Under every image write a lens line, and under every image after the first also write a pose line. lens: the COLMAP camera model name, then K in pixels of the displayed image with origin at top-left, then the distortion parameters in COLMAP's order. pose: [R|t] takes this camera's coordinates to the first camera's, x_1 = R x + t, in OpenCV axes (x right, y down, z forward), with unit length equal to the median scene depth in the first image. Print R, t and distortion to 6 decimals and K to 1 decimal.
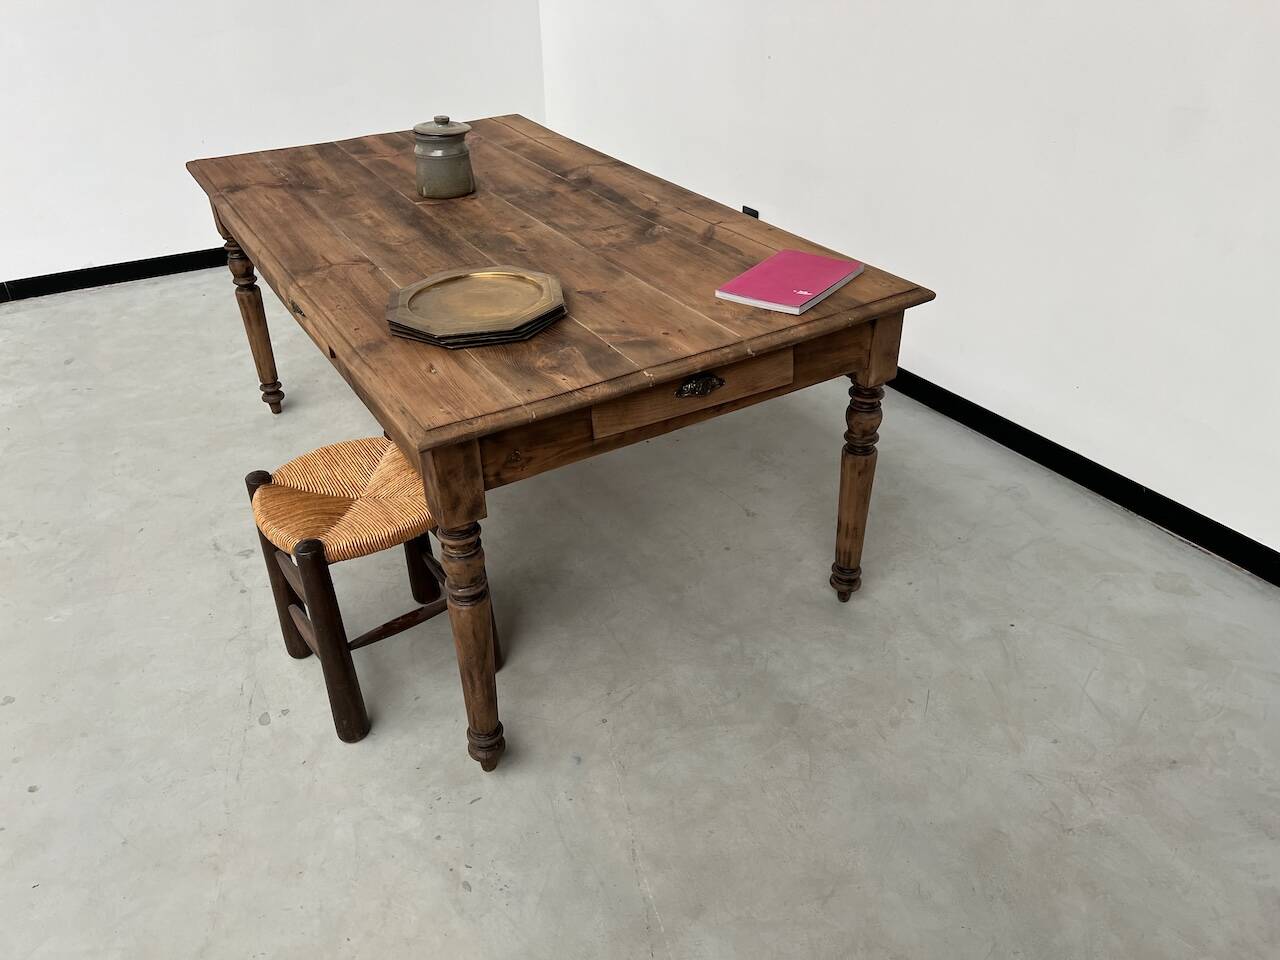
lens RADIAL K [[979.5, 0, 605.4], [0, 979.5, 482.3], [0, 0, 1]] dist [0.041774, -0.001184]
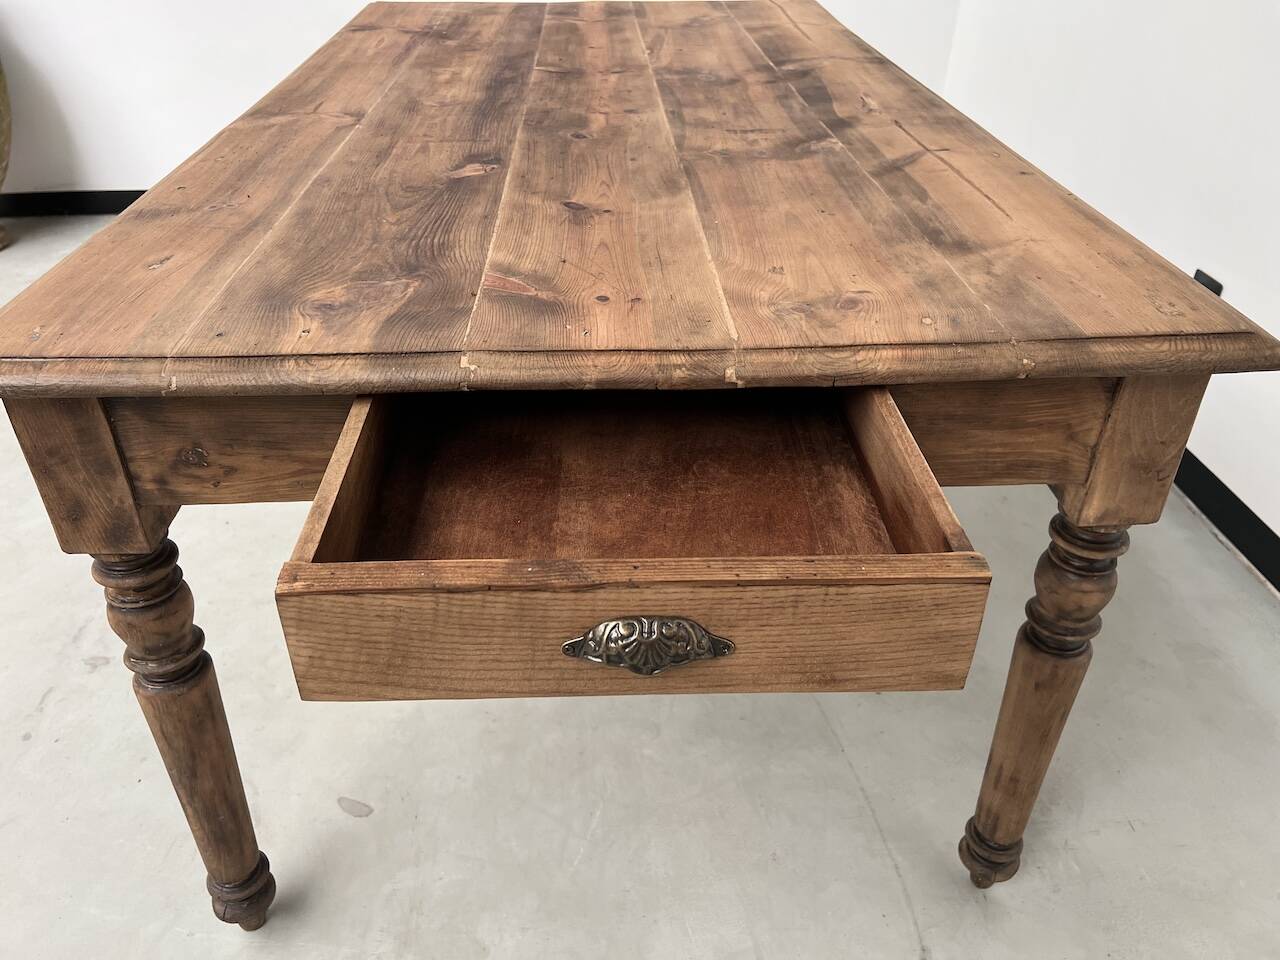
lens RADIAL K [[963.9, 0, 631.7], [0, 963.9, 487.6], [0, 0, 1]] dist [0.069412, -0.095104]
pose [[0.888287, 0.283709, -0.361186, 0.269919], [-0.273787, 0.958495, 0.079549, -0.103644], [0.368764, 0.028226, 0.929094, 0.564020]]
